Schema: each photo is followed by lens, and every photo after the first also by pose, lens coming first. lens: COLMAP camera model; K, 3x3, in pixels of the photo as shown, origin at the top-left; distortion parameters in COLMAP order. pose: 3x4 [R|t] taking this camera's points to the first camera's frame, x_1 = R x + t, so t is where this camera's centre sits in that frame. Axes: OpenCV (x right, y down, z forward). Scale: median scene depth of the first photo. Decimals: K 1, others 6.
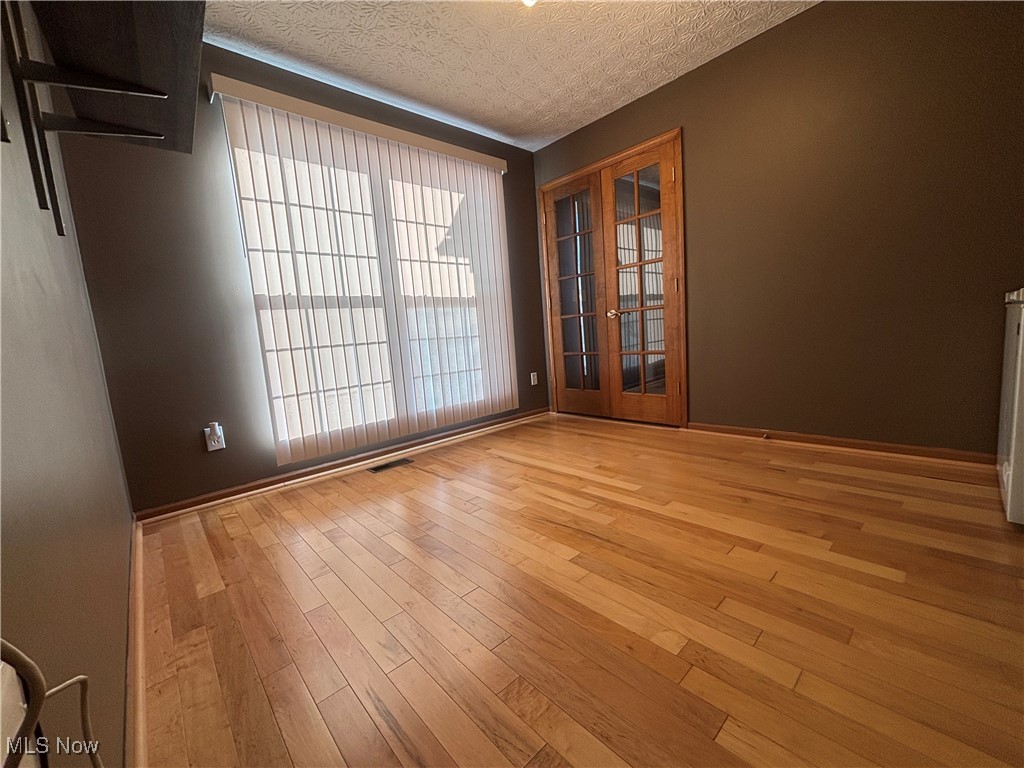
lens RADIAL K [[414.5, 0, 512.0], [0, 414.5, 384.0], [0, 0, 1]] dist [-0.015461, 0.006845]
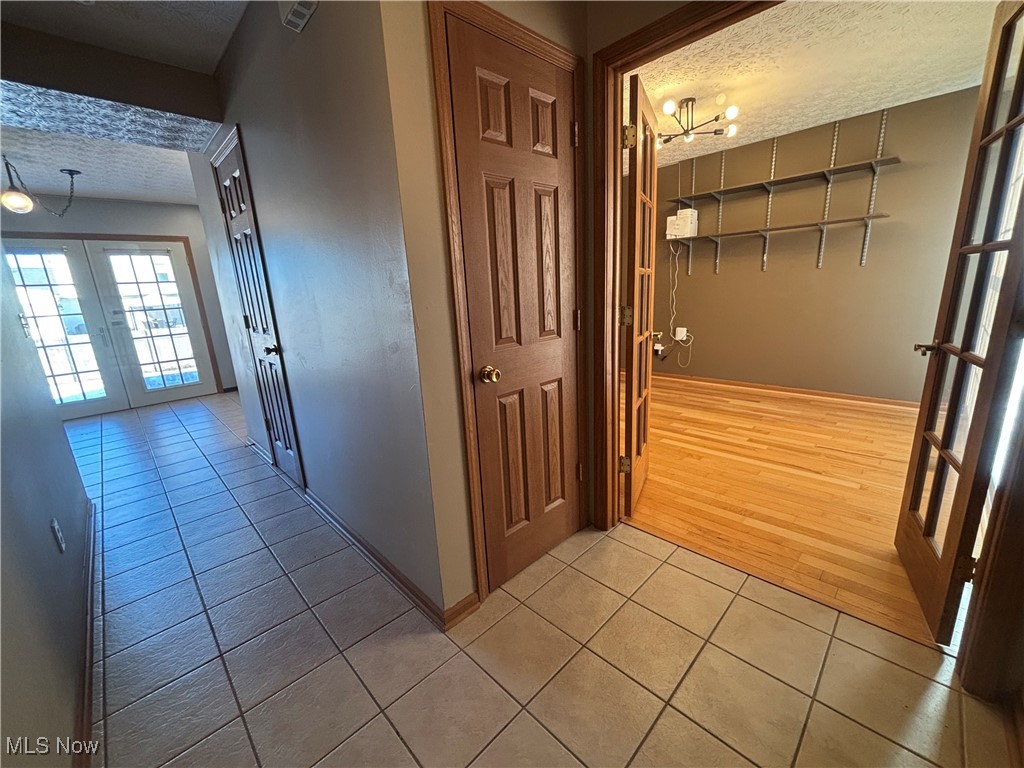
lens RADIAL K [[414.5, 0, 512.0], [0, 414.5, 384.0], [0, 0, 1]] dist [-0.015461, 0.006845]
pose [[-0.991328, 0.131063, 0.009532, 0.896937], [0.125910, 0.926568, 0.354428, -0.615092], [0.037620, 0.352554, -0.935035, 2.581310]]
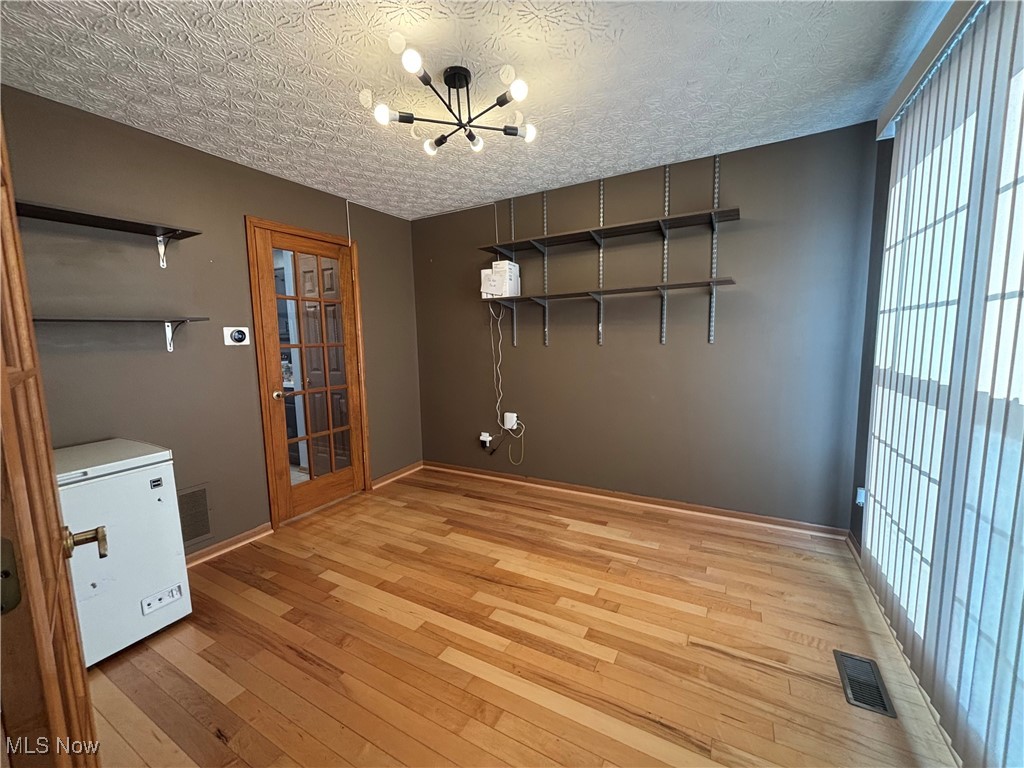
lens RADIAL K [[414.5, 0, 512.0], [0, 414.5, 384.0], [0, 0, 1]] dist [-0.015461, 0.006845]
pose [[-0.945568, 0.132414, -0.297268, 0.381492], [0.056005, 0.966059, 0.252176, -0.518239], [0.320570, 0.221801, -0.920890, 1.853737]]
